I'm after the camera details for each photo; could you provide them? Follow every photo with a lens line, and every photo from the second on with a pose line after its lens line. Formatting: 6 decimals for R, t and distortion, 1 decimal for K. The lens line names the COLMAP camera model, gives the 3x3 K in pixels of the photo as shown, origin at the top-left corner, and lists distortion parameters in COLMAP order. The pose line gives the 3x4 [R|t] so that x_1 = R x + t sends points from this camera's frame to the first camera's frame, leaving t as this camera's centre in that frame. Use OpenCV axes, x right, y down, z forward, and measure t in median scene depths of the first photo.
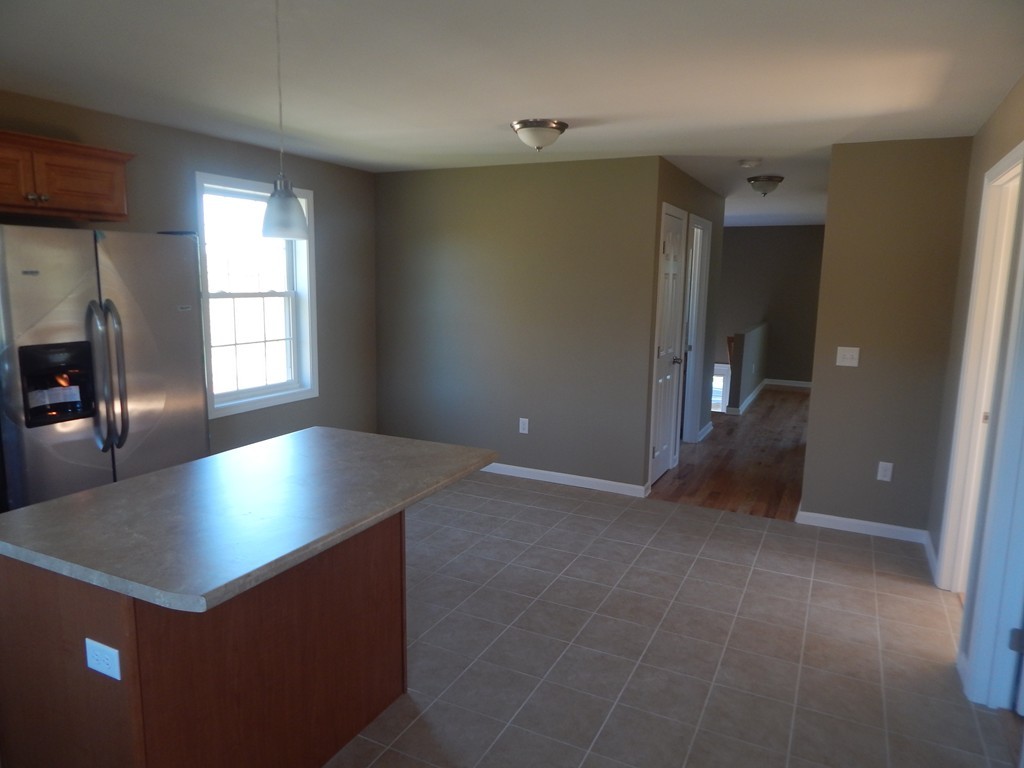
lens RADIAL K [[677.1, 0, 510.6], [0, 677.1, 376.4], [0, 0, 1]] dist [-0.003635, -0.006729]
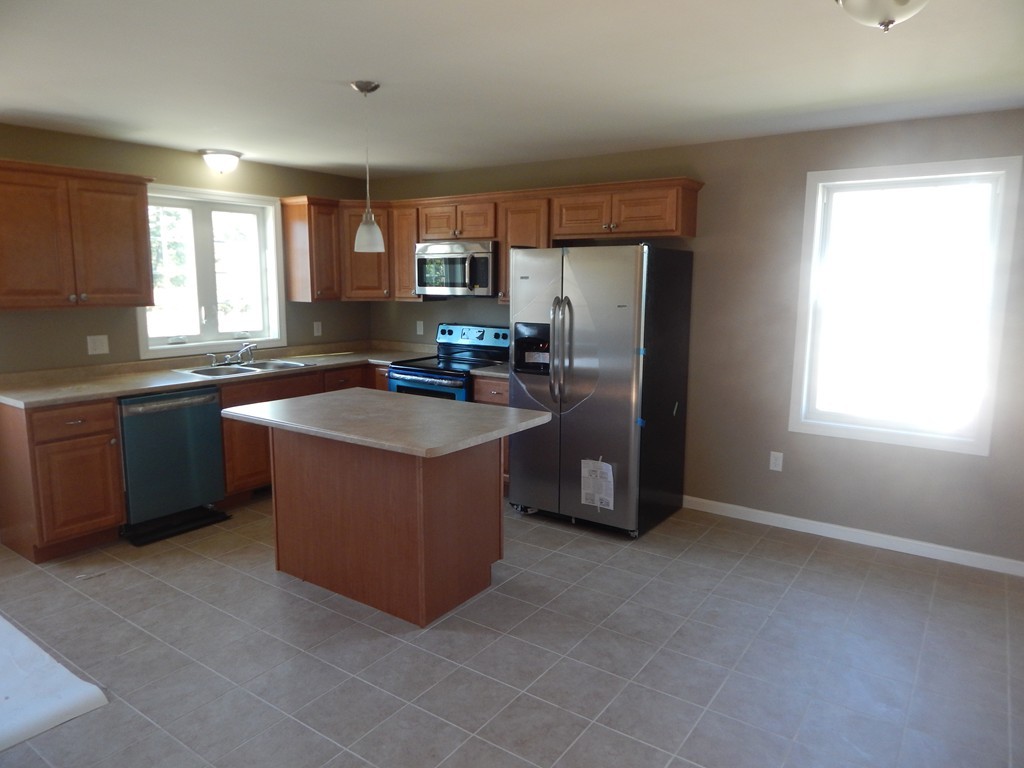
lens RADIAL K [[677.1, 0, 513.8], [0, 677.1, 382.2], [0, 0, 1]] dist [-0.003635, -0.006729]
pose [[-0.146776, 0.132075, -0.980313, 0.822978], [-0.156034, 0.975547, 0.154795, -0.140624], [0.976786, 0.175682, -0.122578, 1.097503]]
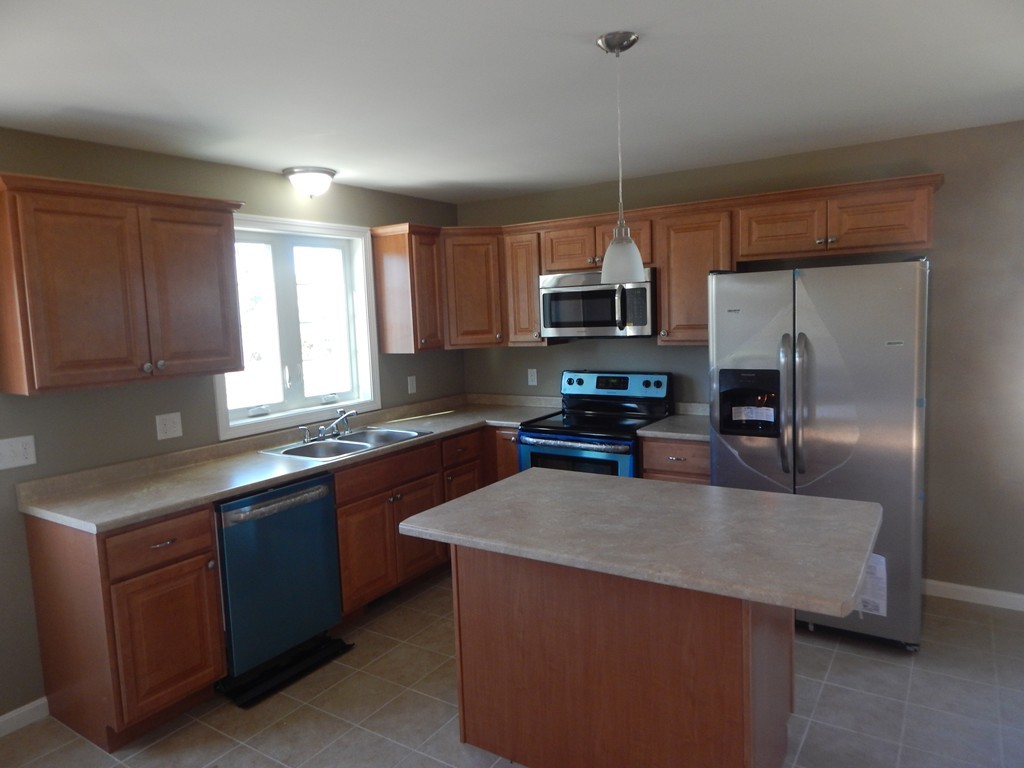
lens RADIAL K [[677.1, 0, 509.7], [0, 677.1, 381.5], [0, 0, 1]] dist [-0.003635, -0.006729]
pose [[-0.120232, 0.089661, -0.988689, 0.518362], [-0.110248, 0.988547, 0.103055, -0.097588], [0.986605, 0.121391, -0.108970, 0.672402]]
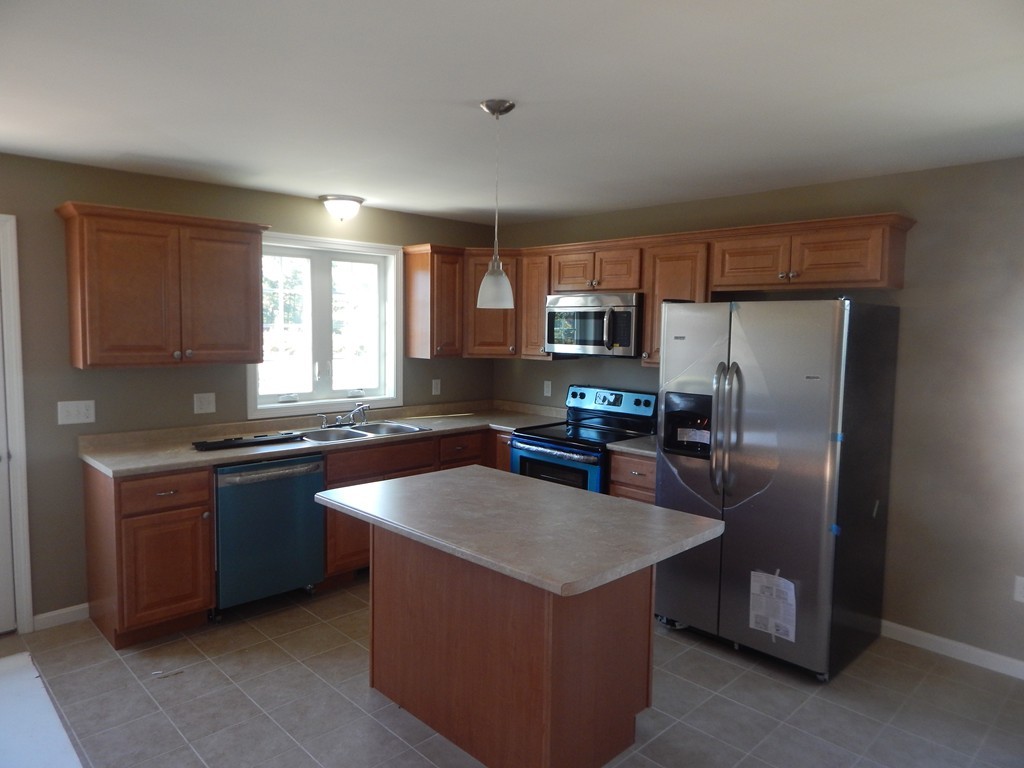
lens RADIAL K [[677.1, 0, 509.9], [0, 677.1, 381.2], [0, 0, 1]] dist [-0.003635, -0.006729]
pose [[-0.325733, 0.056860, -0.943750, 0.585894], [-0.161802, 0.980112, 0.114896, -0.152086], [0.931514, 0.190126, -0.310055, 1.007230]]
